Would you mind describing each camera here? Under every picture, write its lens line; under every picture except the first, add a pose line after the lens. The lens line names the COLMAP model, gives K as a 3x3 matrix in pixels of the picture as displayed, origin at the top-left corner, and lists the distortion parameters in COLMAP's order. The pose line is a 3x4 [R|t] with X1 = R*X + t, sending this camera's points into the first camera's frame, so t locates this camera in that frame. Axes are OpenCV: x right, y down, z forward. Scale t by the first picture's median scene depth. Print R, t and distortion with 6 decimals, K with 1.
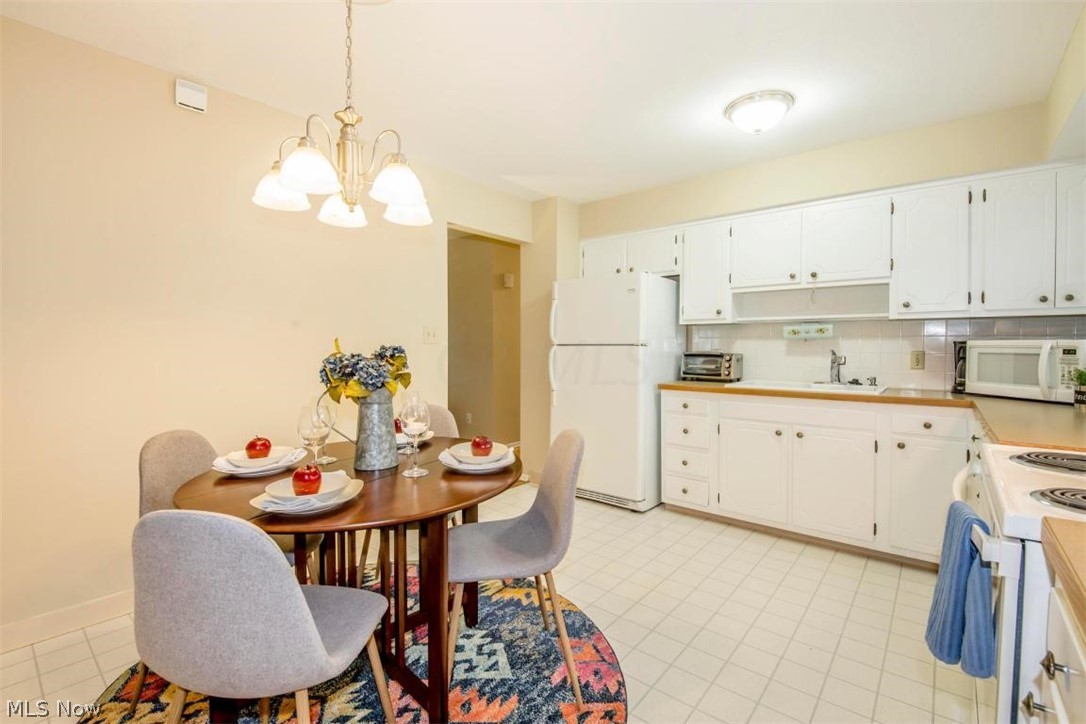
lens RADIAL K [[485.2, 0, 540.7], [0, 485.2, 355.1], [0, 0, 1]] dist [-0.000066, -0.000074]
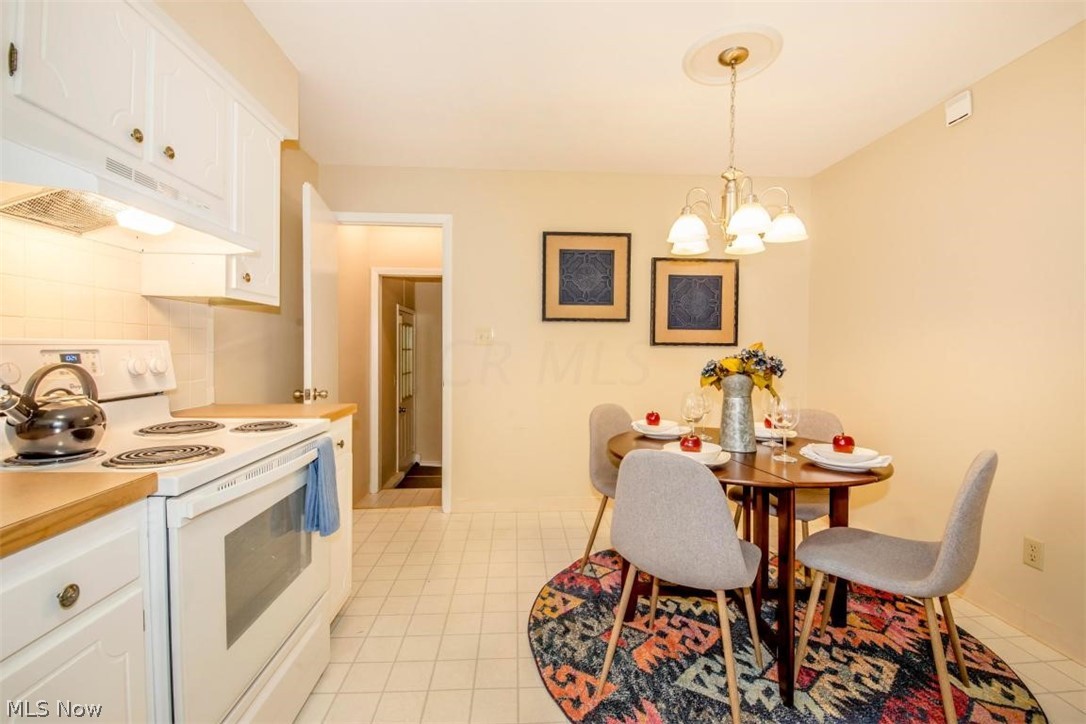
lens RADIAL K [[458.7, 0, 541.8], [0, 458.7, 352.6], [0, 0, 1]] dist [-0.000726, -0.001213]
pose [[-0.728739, -0.001363, -0.684790, 0.682740], [-0.026982, 0.999279, 0.026725, -0.022727], [0.684260, 0.037952, -0.728250, 1.287833]]
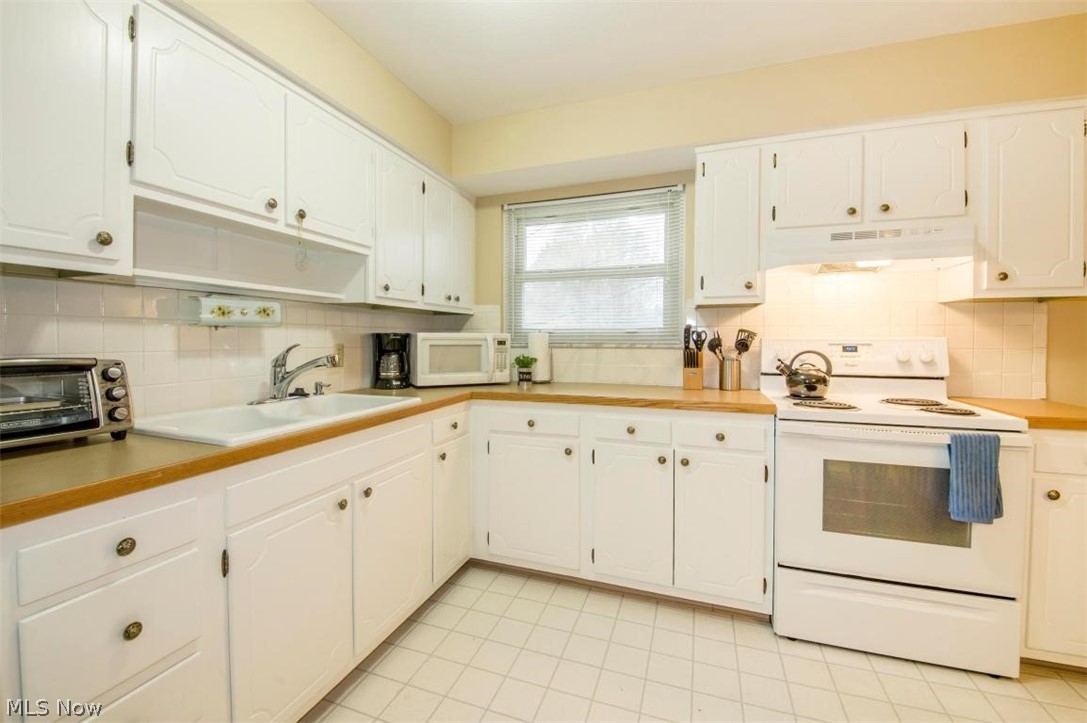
lens RADIAL K [[436.6, 0, 544.9], [0, 436.6, 346.5], [0, 0, 1]] dist [-0.014472, -0.002638]
pose [[-0.324608, -0.015616, 0.945720, -0.030793], [0.019350, 0.999545, 0.023146, -0.023925], [-0.945651, 0.025813, -0.324158, 1.405885]]
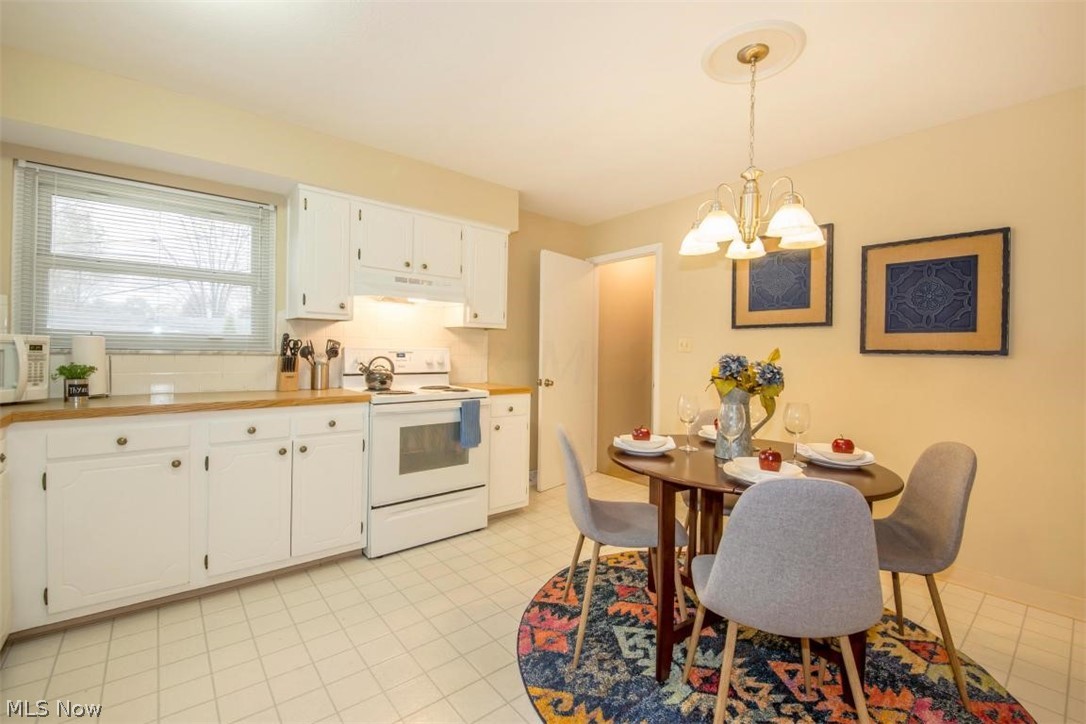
lens RADIAL K [[458.7, 0, 542.9], [0, 458.7, 351.6], [0, 0, 1]] dist [-0.000726, -0.001213]
pose [[-0.982797, -0.018475, 0.183761, -0.074768], [-0.014392, 0.999620, 0.023524, -0.038327], [-0.184126, 0.020474, -0.982689, 1.878564]]
